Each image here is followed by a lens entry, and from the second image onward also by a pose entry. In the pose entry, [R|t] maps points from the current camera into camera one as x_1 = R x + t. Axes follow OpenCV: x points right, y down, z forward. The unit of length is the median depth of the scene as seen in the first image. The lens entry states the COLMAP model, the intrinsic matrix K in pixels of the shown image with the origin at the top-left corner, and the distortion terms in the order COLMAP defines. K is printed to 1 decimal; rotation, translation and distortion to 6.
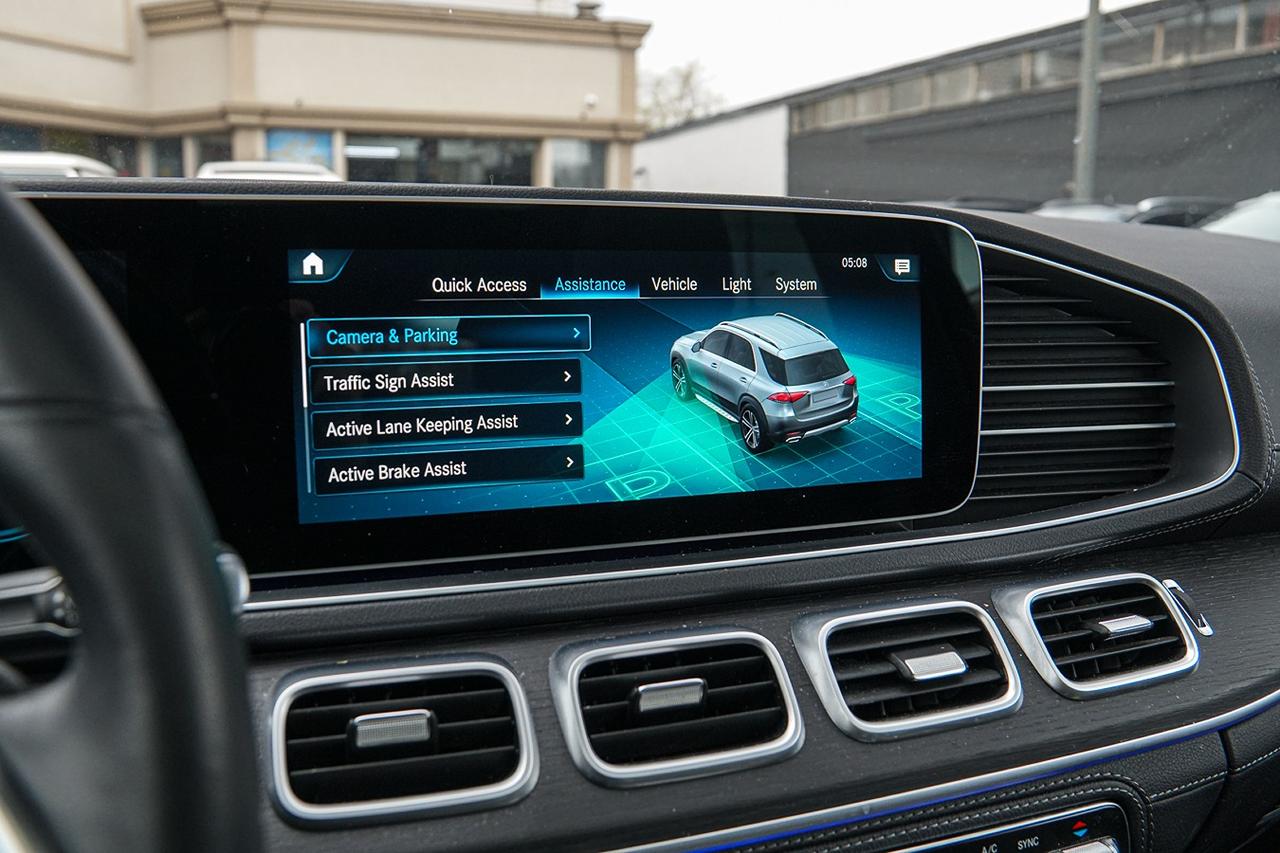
lens RADIAL K [[1078.6, 0, 632.8], [0, 1078.6, 425.0], [0, 0, 1]] dist [-0.140746, 0.114152]
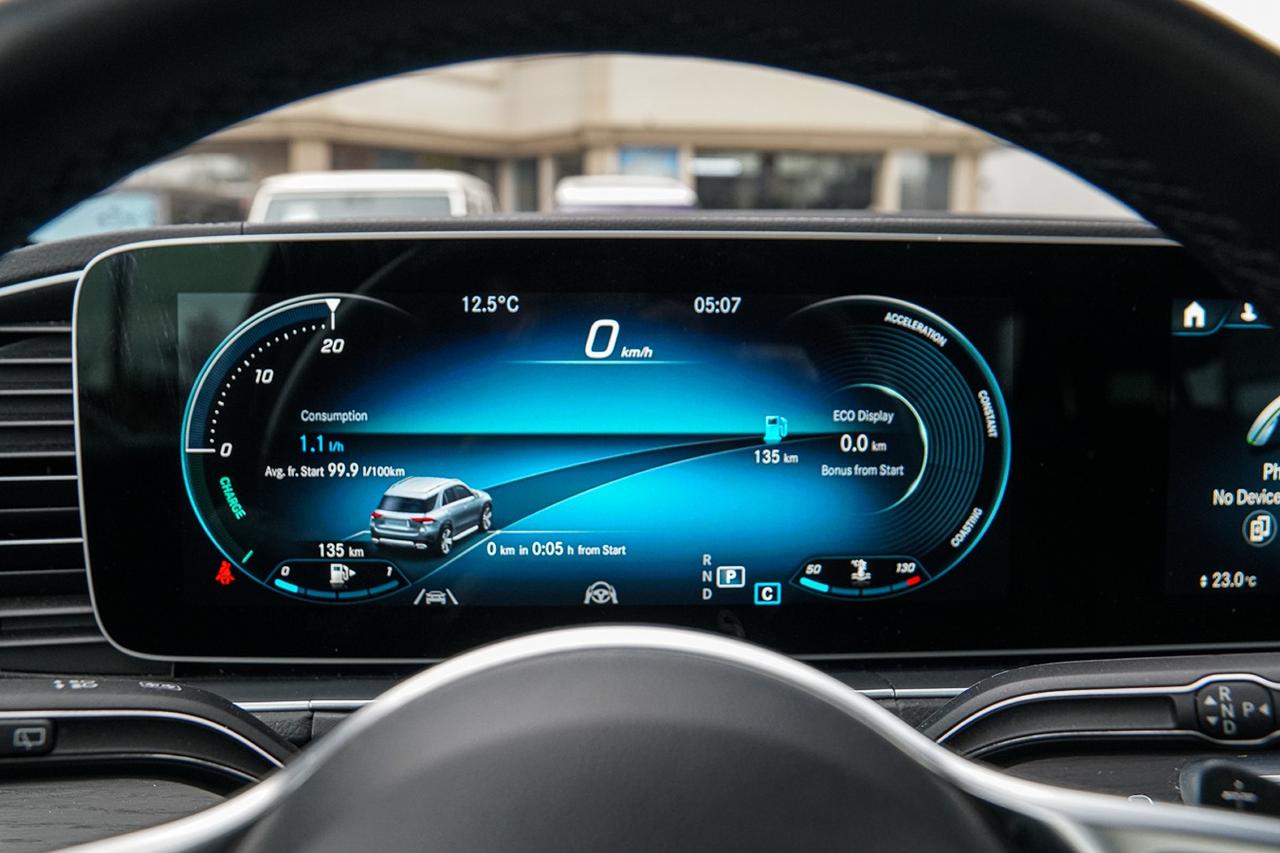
lens RADIAL K [[1078.6, 0, 642.3], [0, 1078.6, 424.1], [0, 0, 1]] dist [-0.140746, 0.114152]
pose [[0.956885, 0.040465, -0.287633, -0.428755], [-0.044256, 0.998998, -0.006686, -0.026010], [0.287074, 0.019127, 0.957717, -0.000823]]
